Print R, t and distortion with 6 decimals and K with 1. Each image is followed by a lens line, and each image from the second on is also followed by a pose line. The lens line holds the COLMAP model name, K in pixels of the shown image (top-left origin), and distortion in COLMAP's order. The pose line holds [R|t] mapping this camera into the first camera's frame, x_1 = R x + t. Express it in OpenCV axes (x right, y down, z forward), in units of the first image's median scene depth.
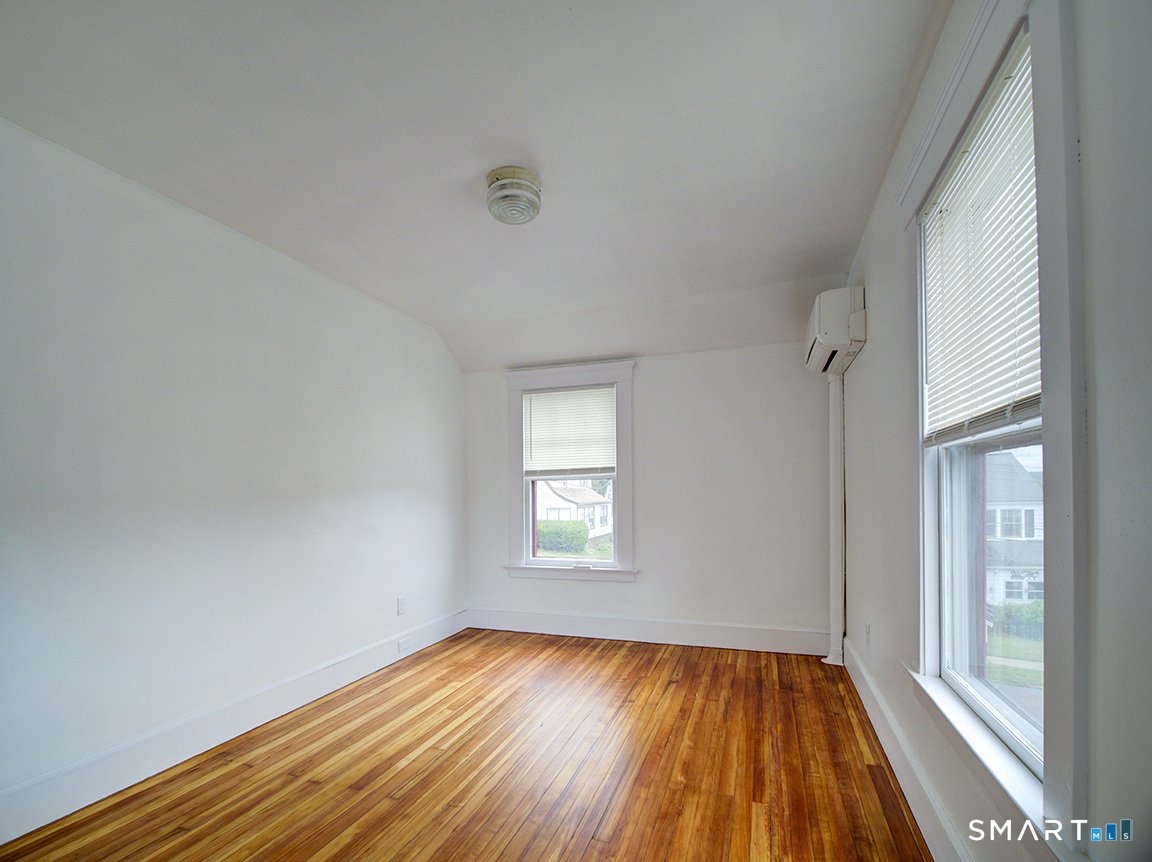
lens RADIAL K [[549.2, 0, 574.1], [0, 549.2, 490.5], [0, 0, 1]] dist [-0.015839, -0.000603]
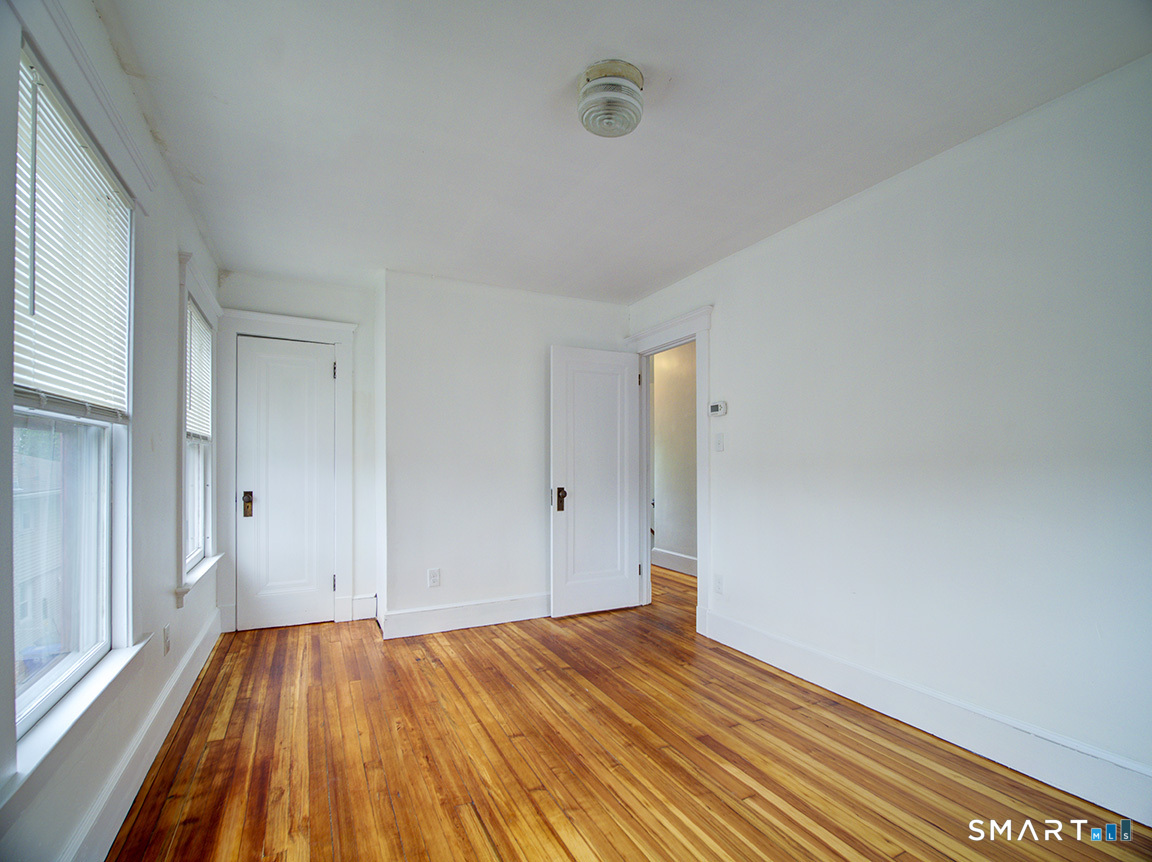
lens RADIAL K [[534.5, 0, 578.2], [0, 534.5, 453.1], [0, 0, 1]] dist [-0.016080, -0.001010]
pose [[-0.693913, 0.005031, -0.720042, 0.526240], [0.015068, 0.999858, -0.007535, -0.007138], [0.719902, -0.016078, -0.693890, 1.591582]]
